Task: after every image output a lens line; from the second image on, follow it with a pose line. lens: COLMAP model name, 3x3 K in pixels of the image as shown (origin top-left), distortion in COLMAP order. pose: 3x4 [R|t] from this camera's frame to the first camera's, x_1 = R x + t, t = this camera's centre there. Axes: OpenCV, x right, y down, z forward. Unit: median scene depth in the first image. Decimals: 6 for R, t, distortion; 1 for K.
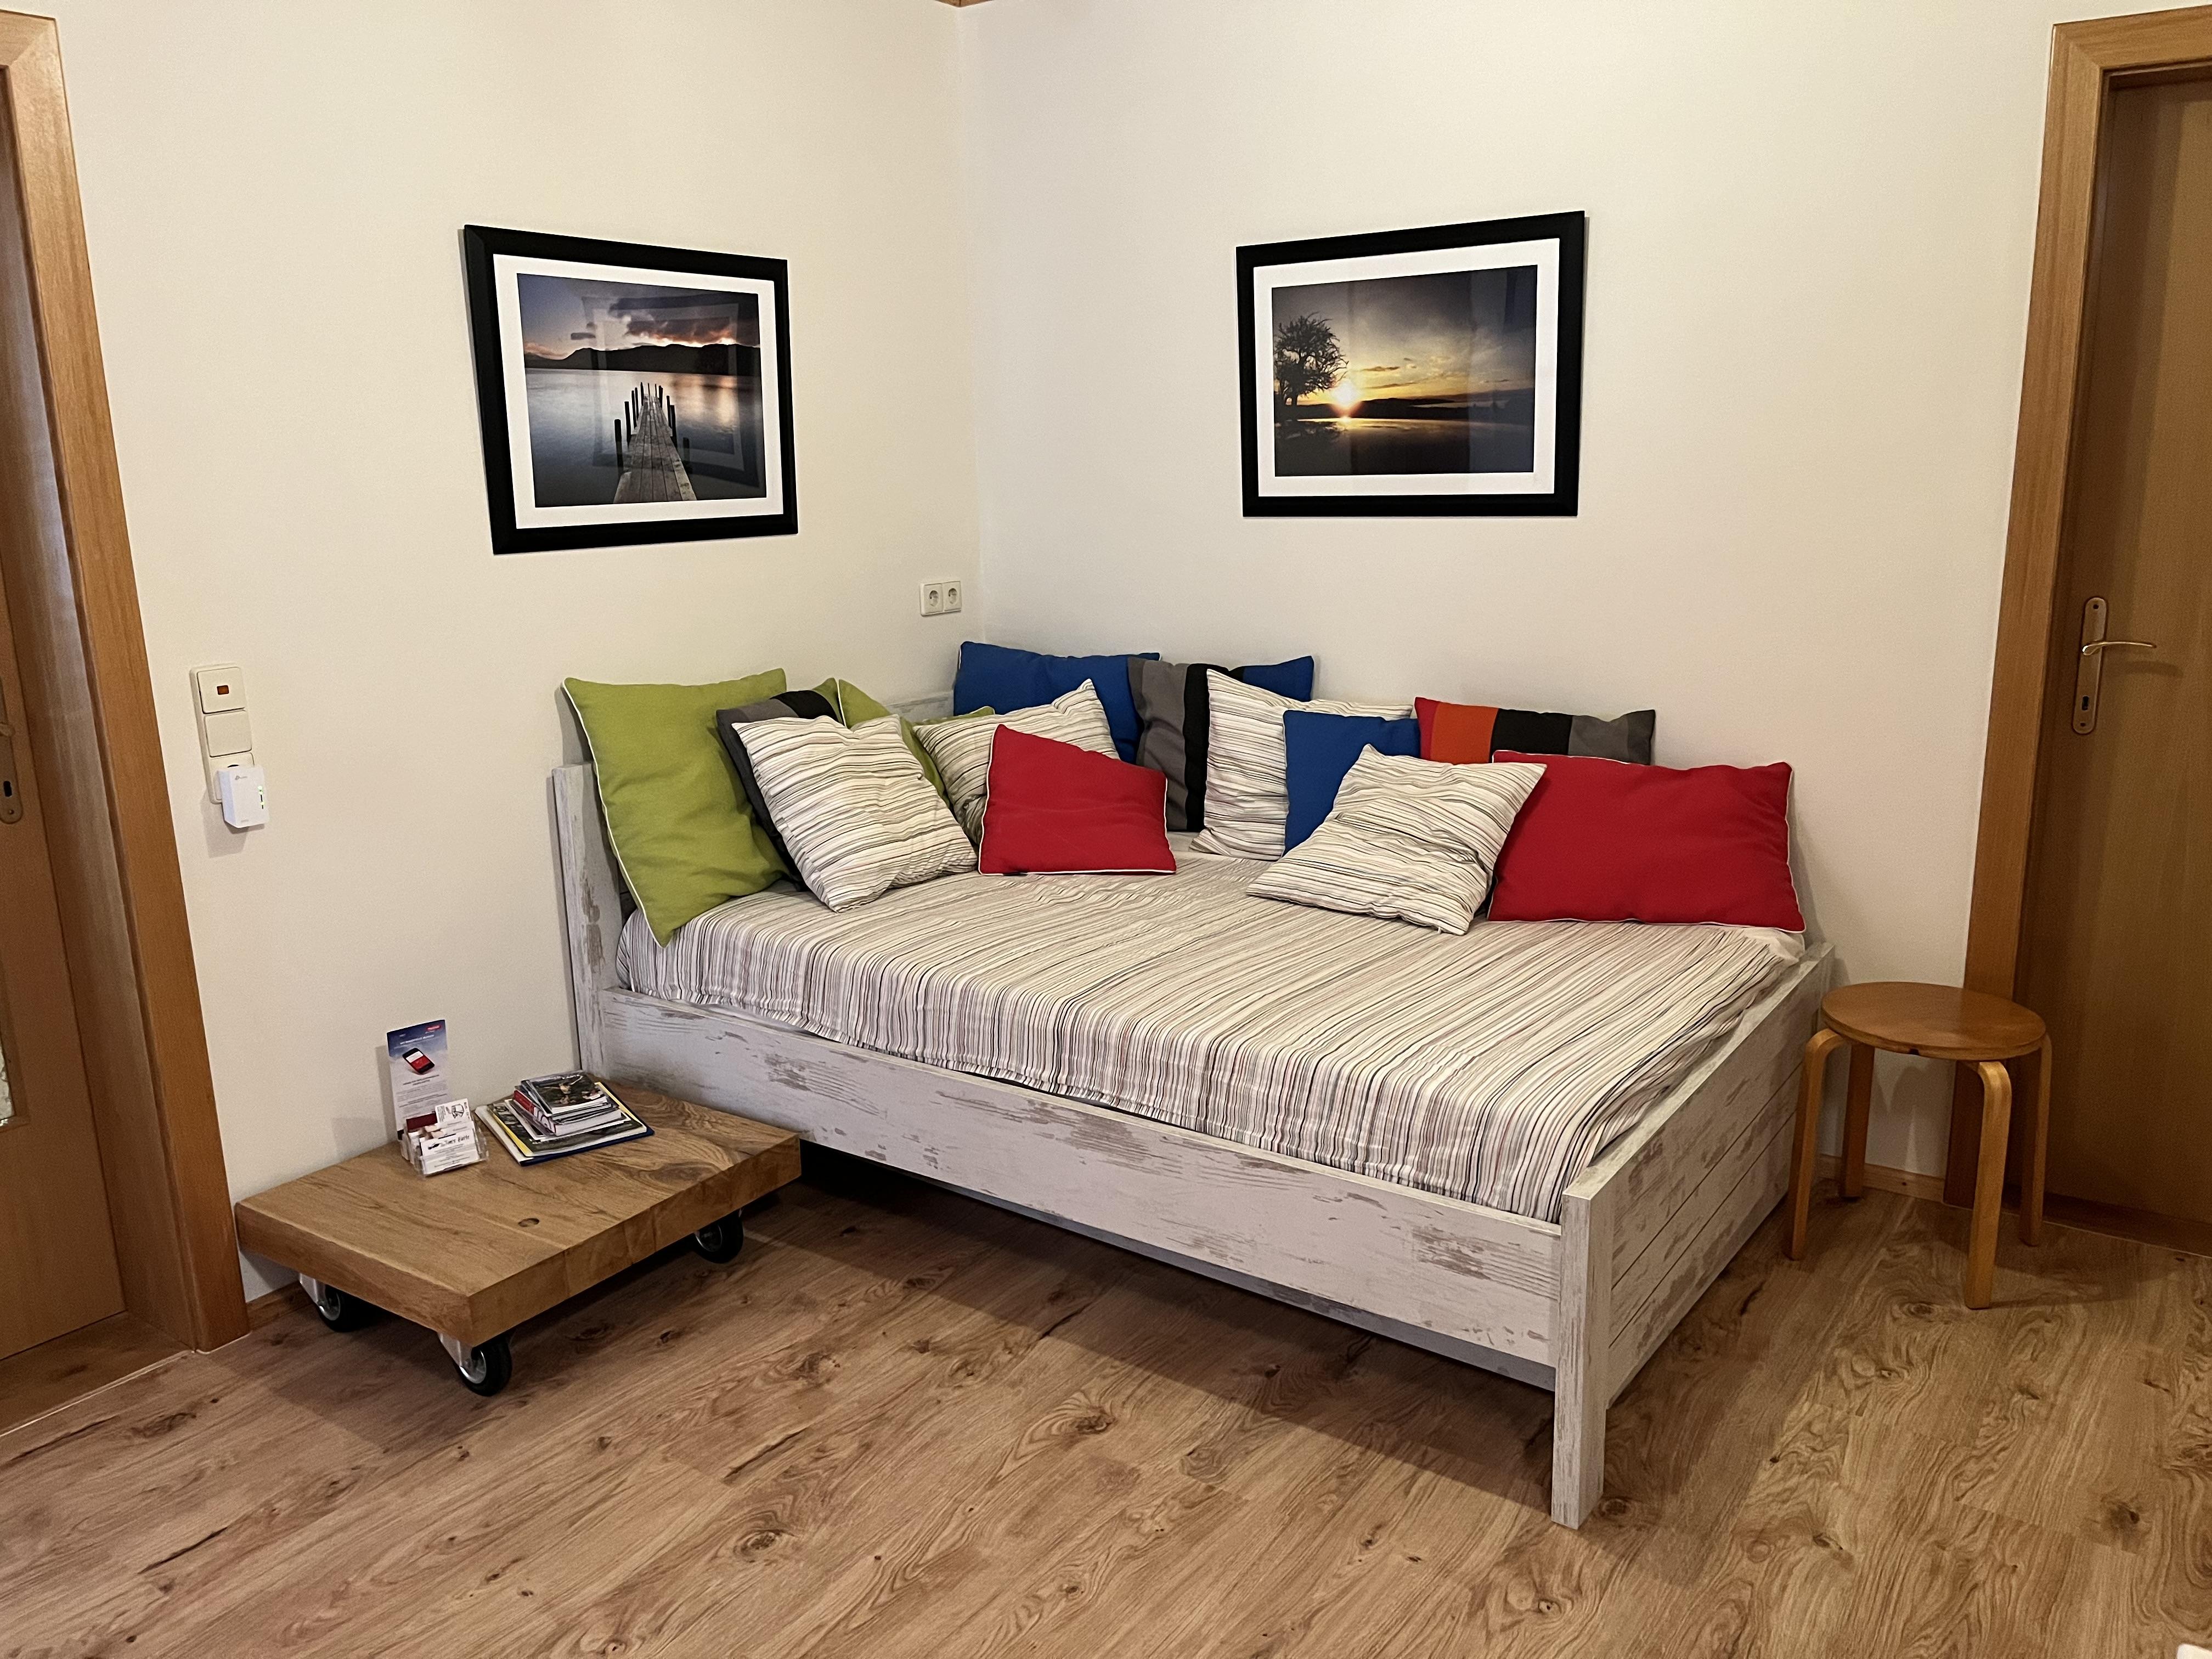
lens RADIAL K [[1654.2, 0, 1104.2], [0, 1654.2, 826.8], [0, 0, 1]] dist [0.019732, -0.023627]
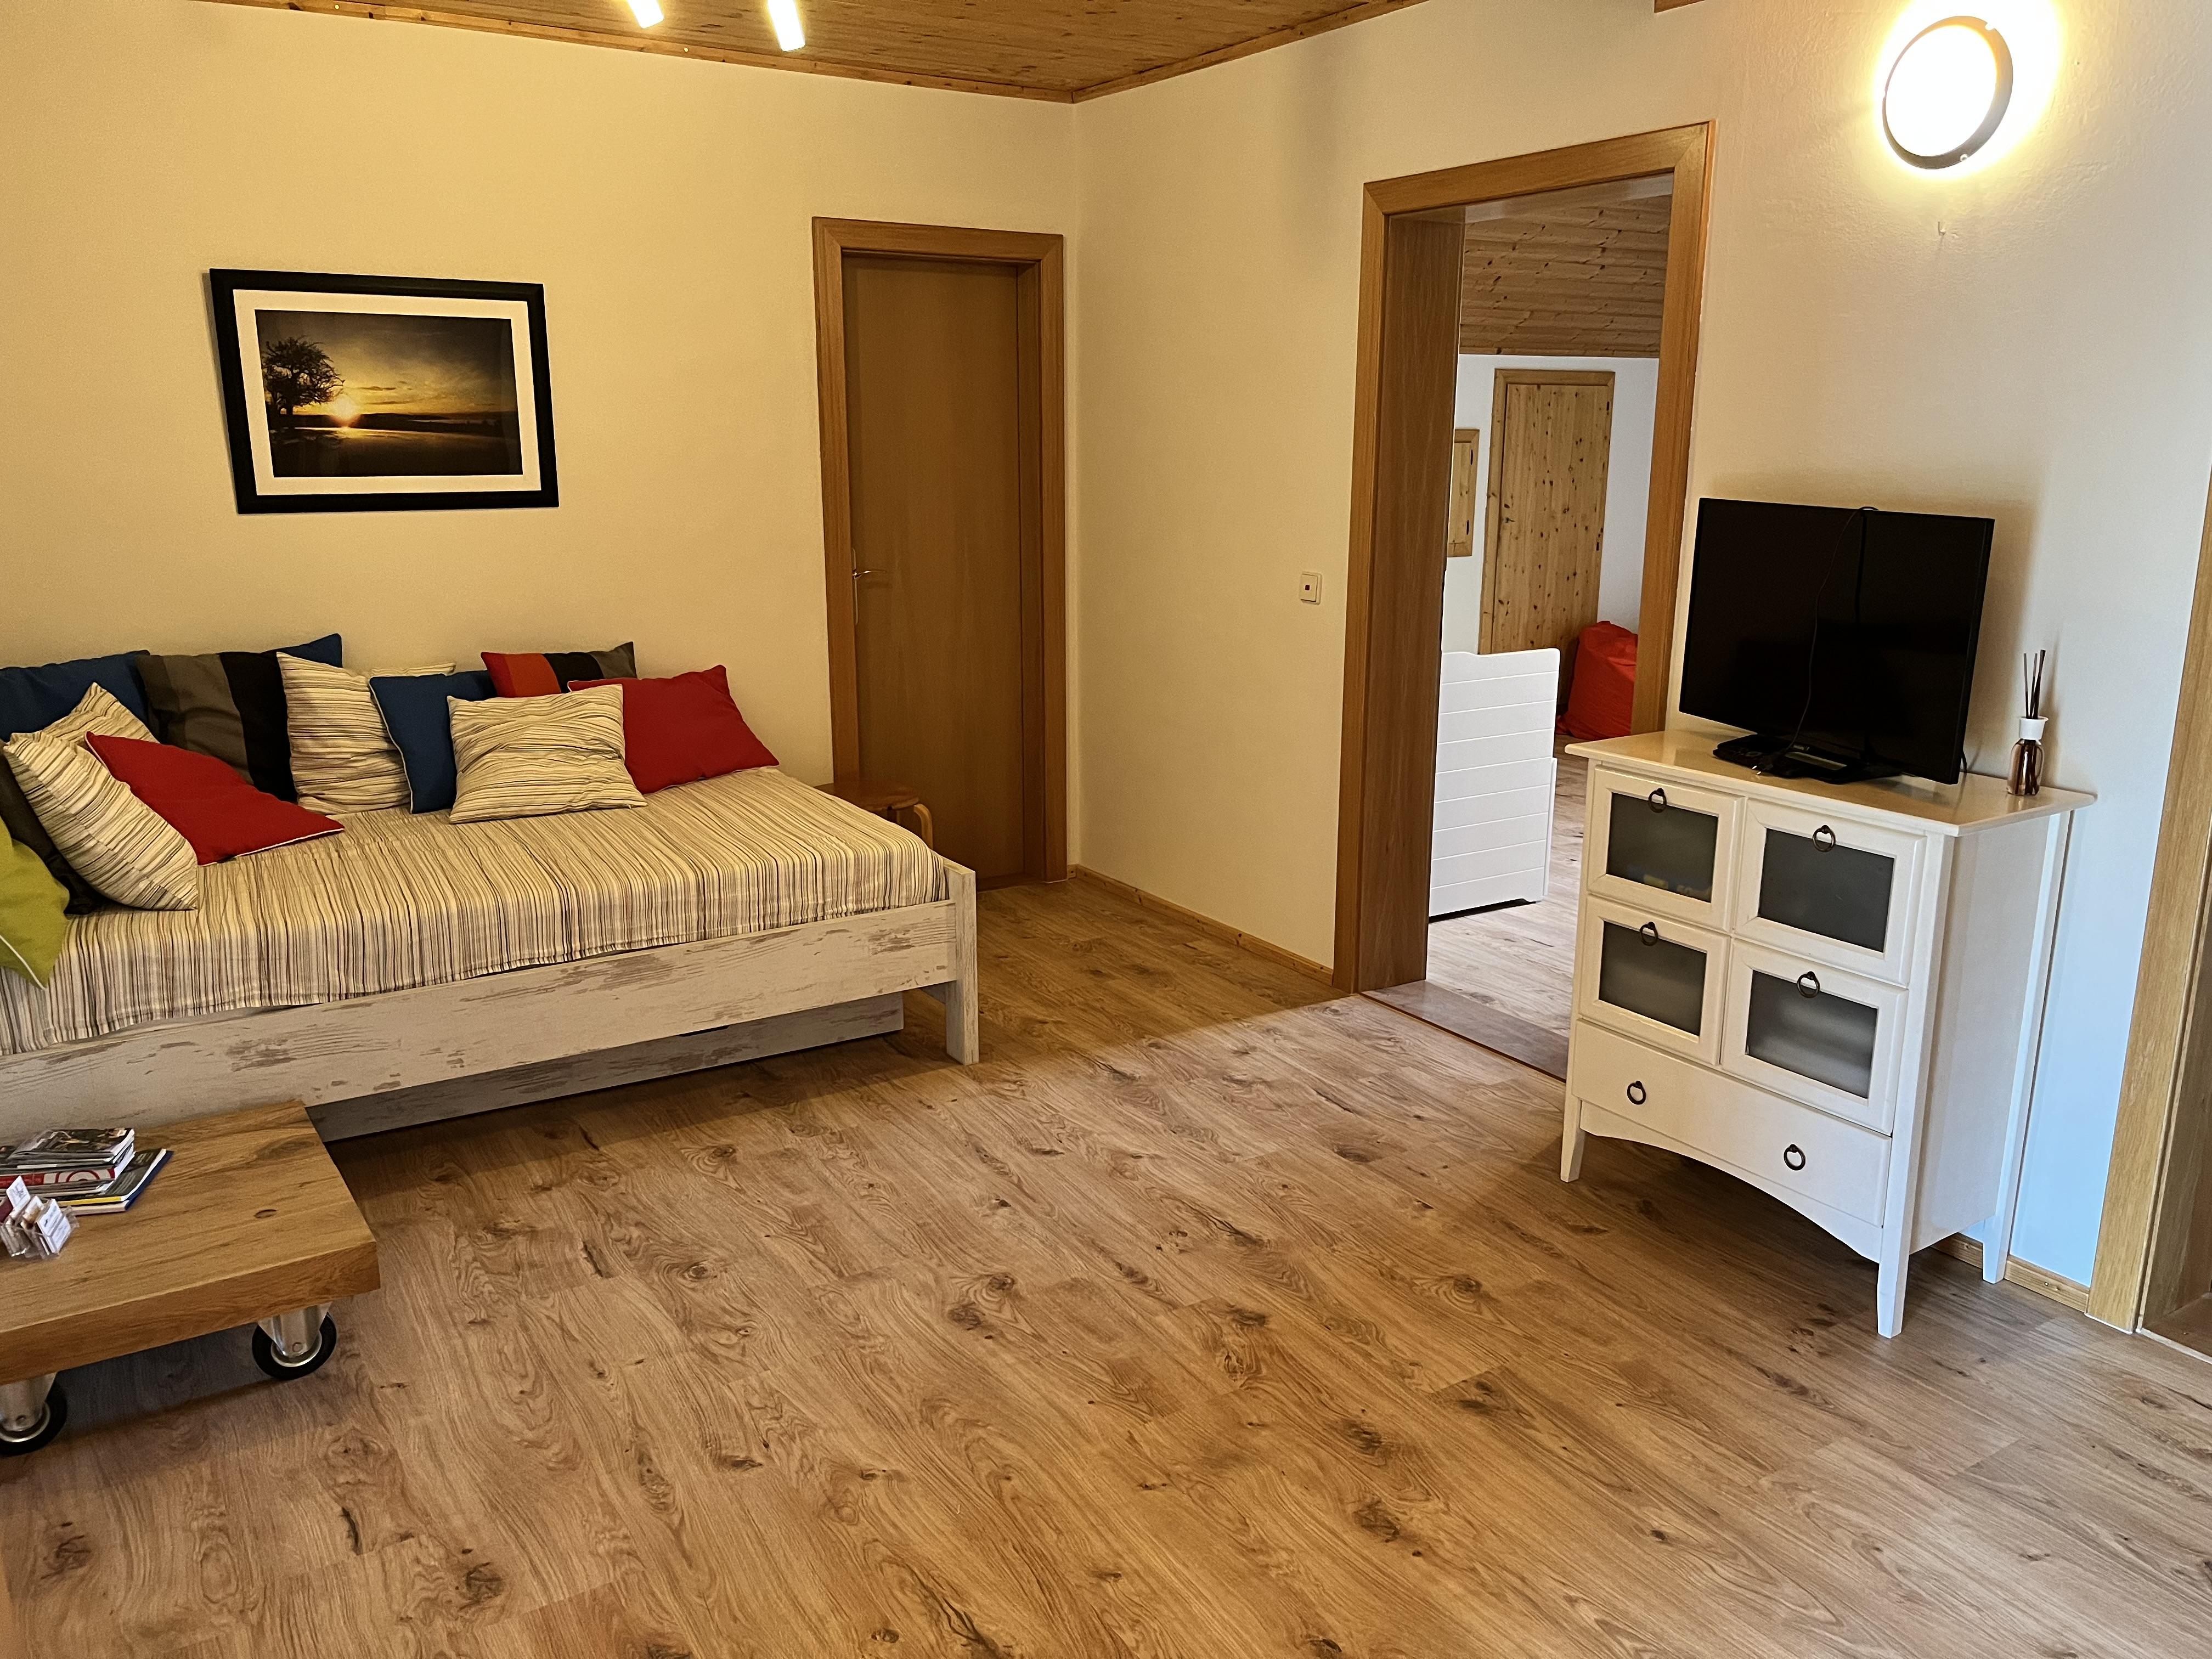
lens RADIAL K [[1654.2, 0, 1110.7], [0, 1654.2, 824.6], [0, 0, 1]] dist [0.019732, -0.023627]
pose [[0.381105, -0.192816, 0.904202, -0.898707], [0.191915, 0.973206, 0.126641, -0.020901], [-0.904394, 0.125266, 0.407898, 0.074834]]
